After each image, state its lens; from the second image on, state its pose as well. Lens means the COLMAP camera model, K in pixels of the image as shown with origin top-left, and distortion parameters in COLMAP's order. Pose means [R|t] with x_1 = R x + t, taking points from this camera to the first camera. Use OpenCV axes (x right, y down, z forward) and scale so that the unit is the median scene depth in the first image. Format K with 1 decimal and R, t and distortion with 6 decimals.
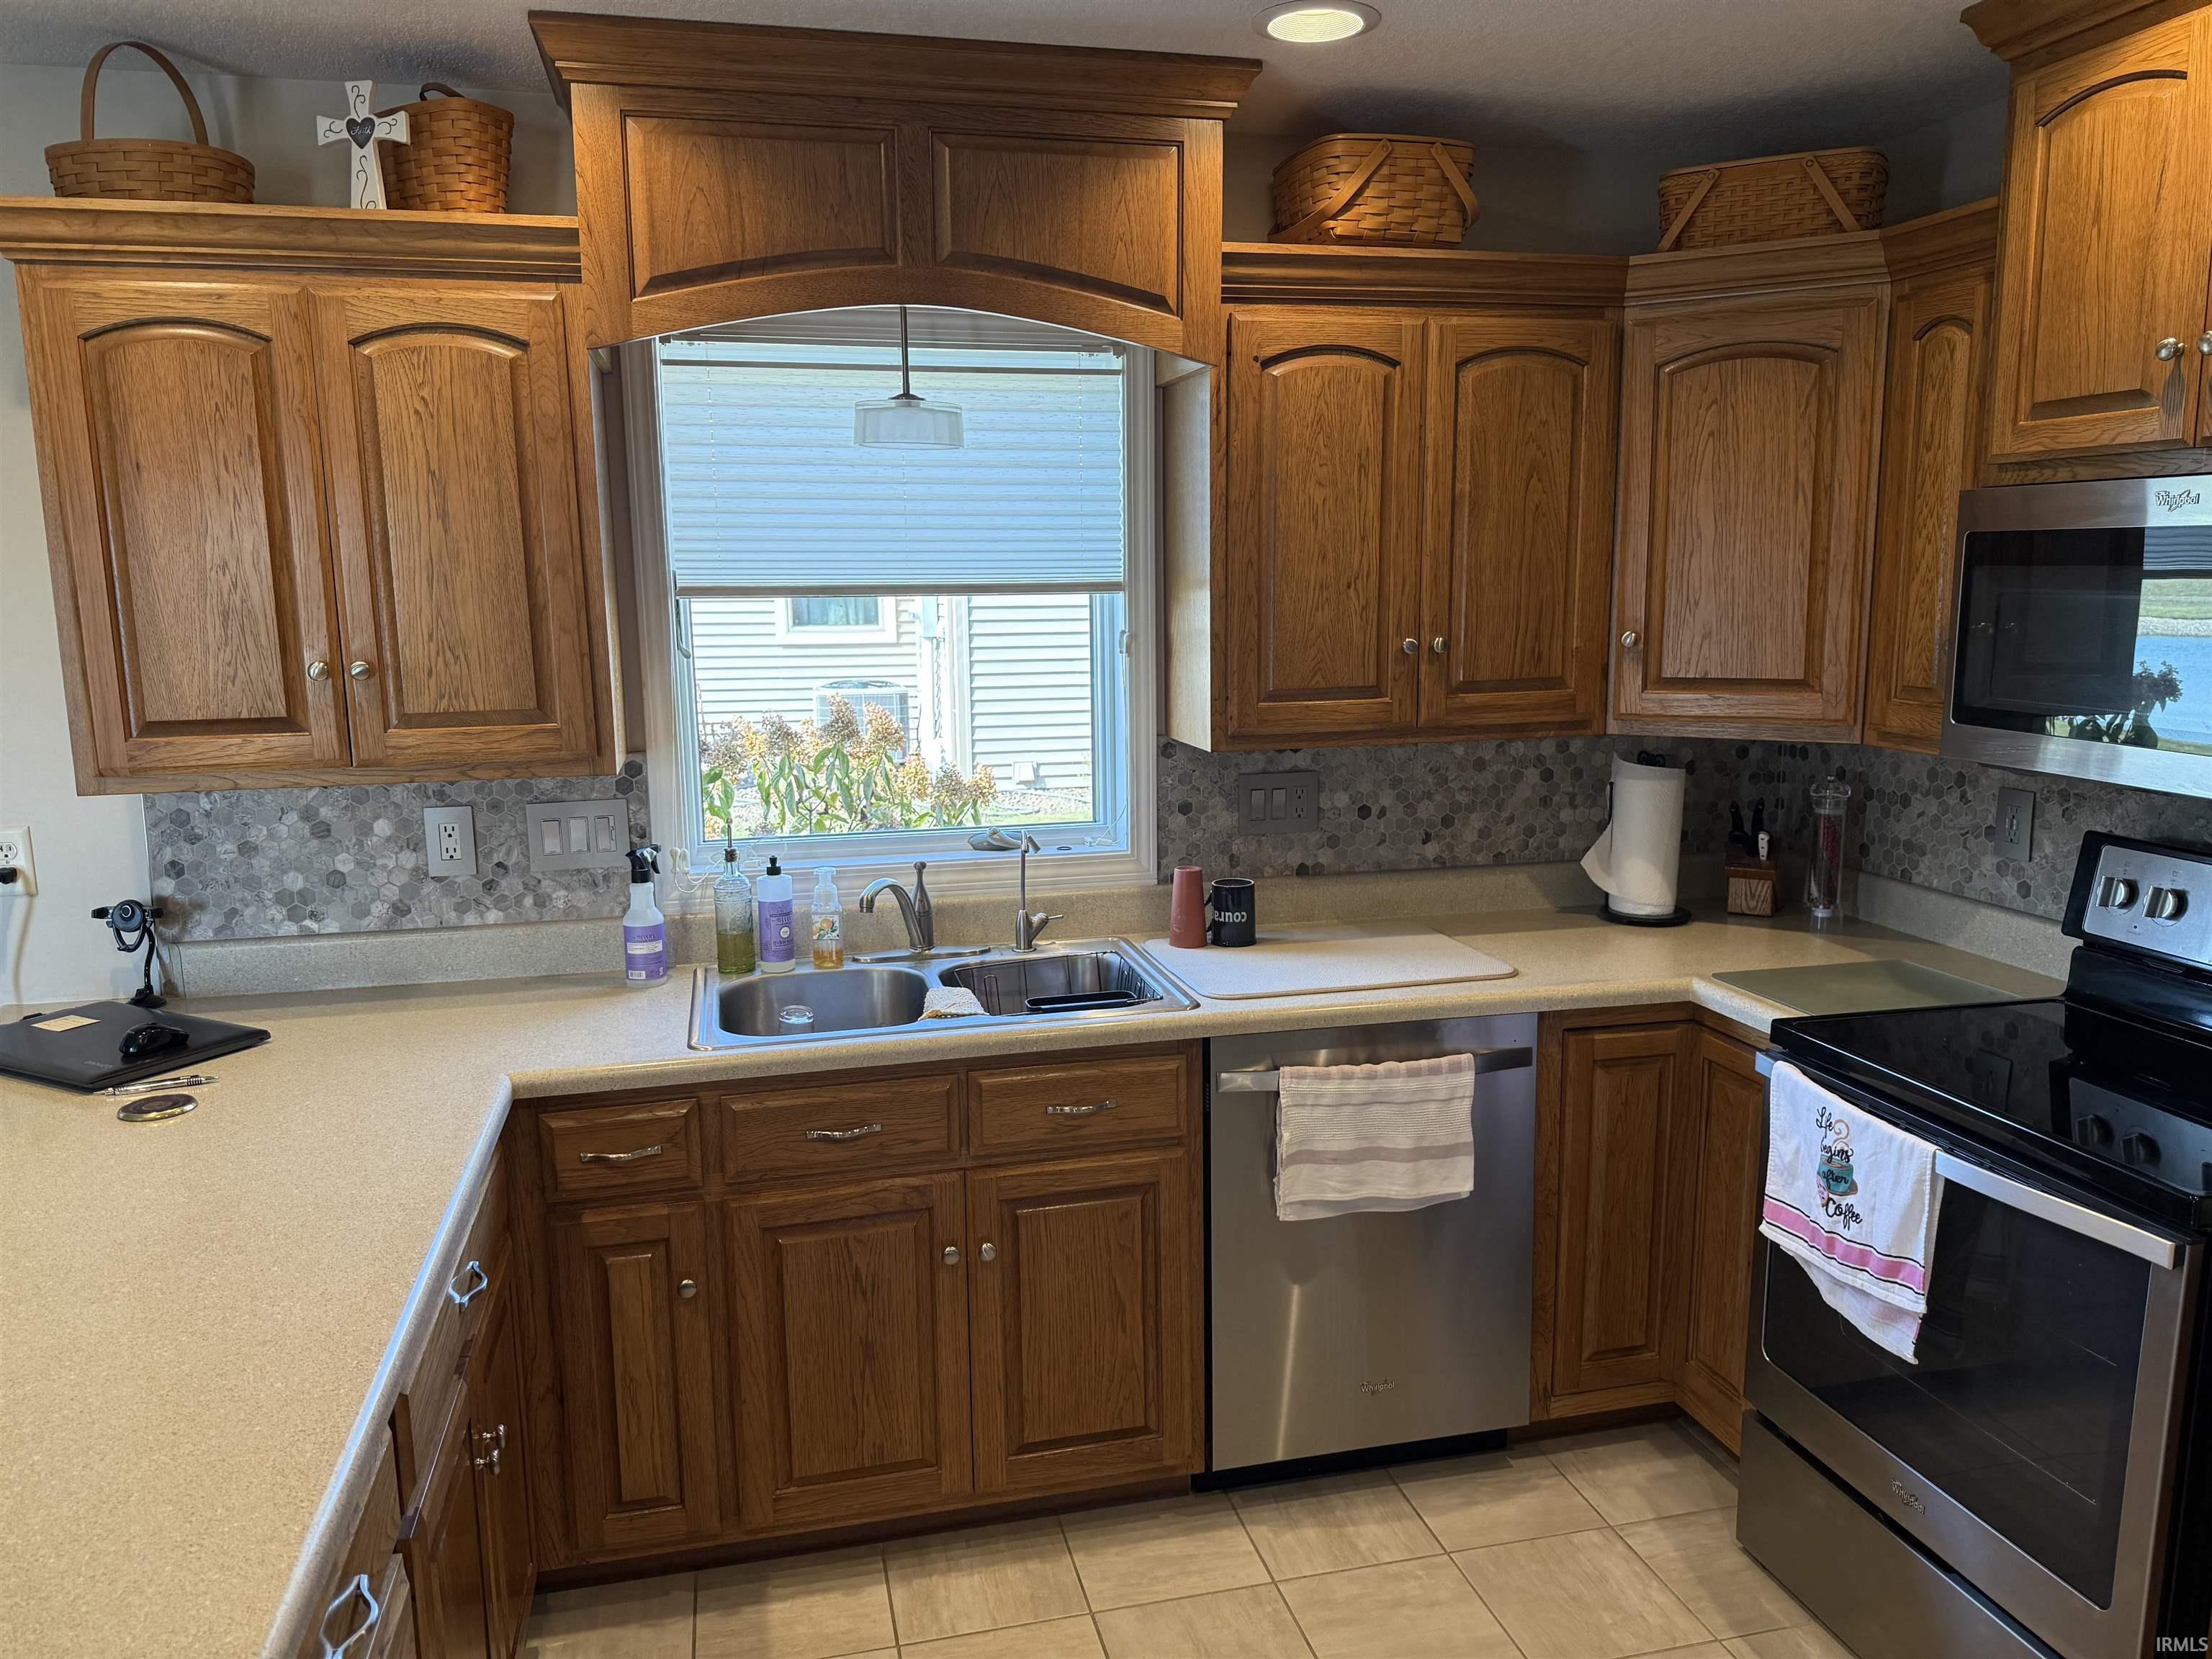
lens RADIAL K [[1533.2, 0, 1099.8], [0, 1533.2, 832.6], [0, 0, 1]] dist [0.117304, -0.181772]
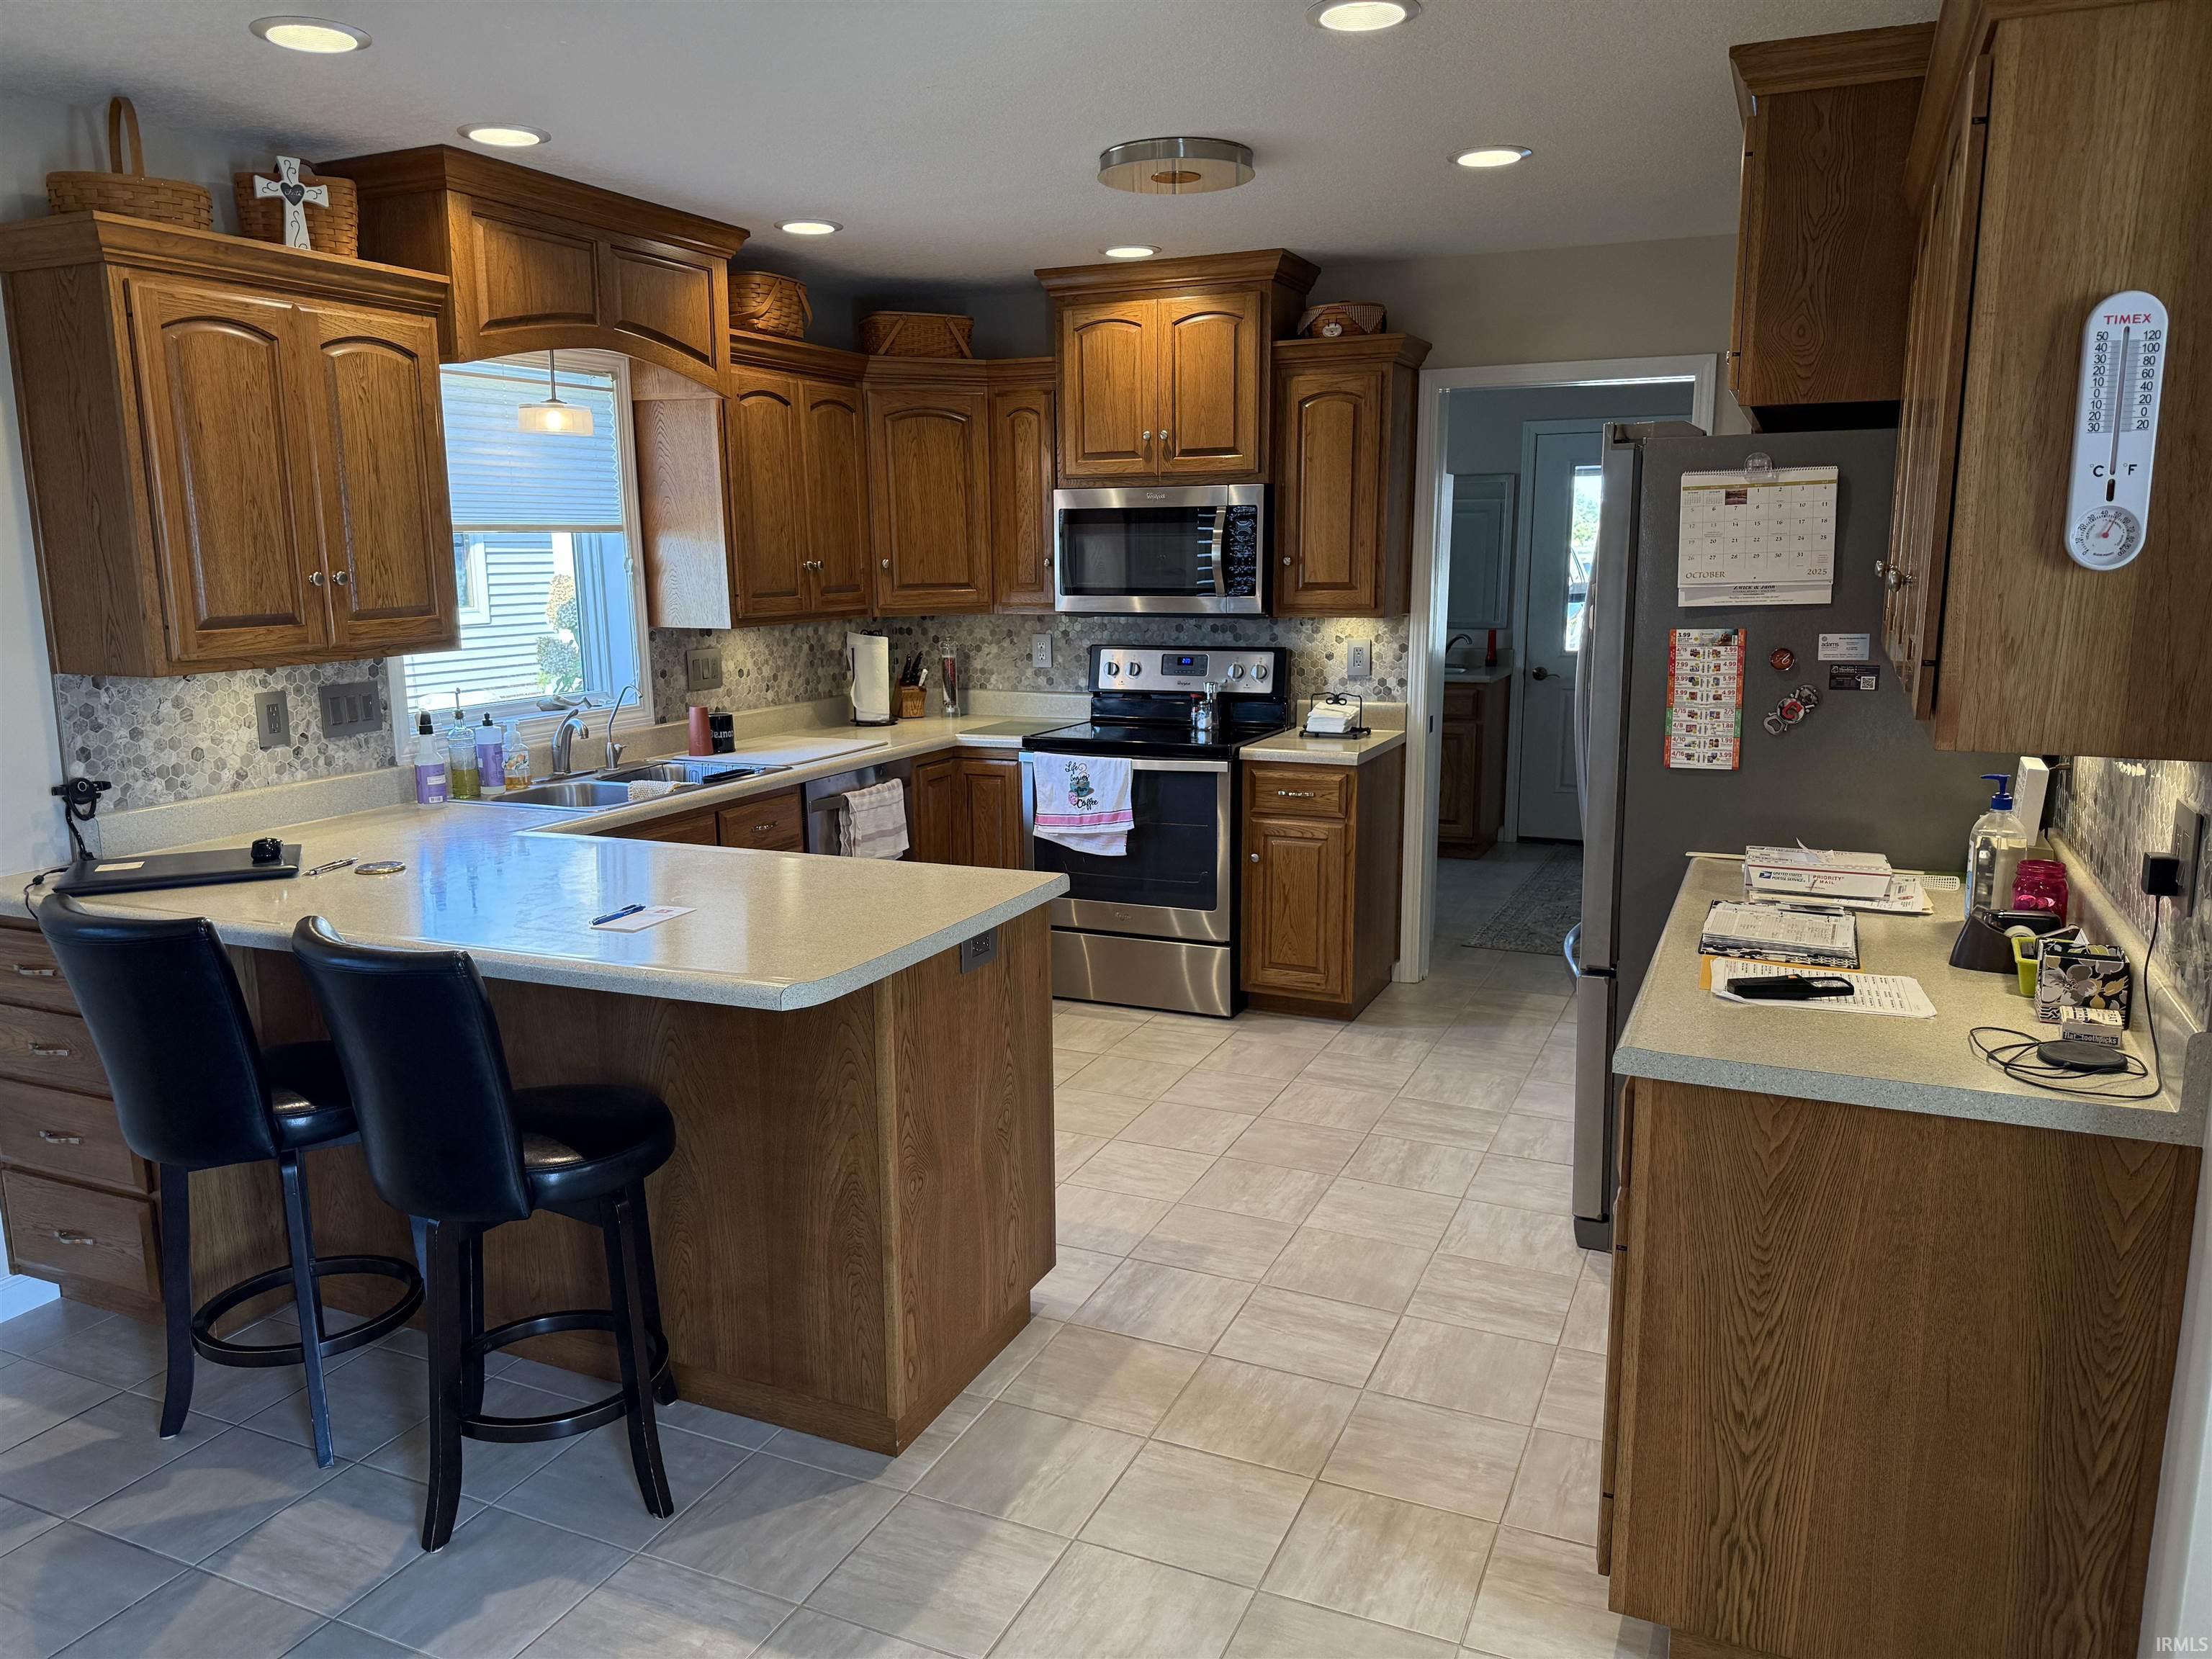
lens RADIAL K [[1533.2, 0, 1099.8], [0, 1533.2, 832.6], [0, 0, 1]] dist [0.117304, -0.181772]
pose [[0.616310, -0.140794, 0.774816, -1.049213], [0.132131, 0.988428, 0.074510, 0.097143], [-0.776340, 0.056456, 0.627781, -0.362351]]
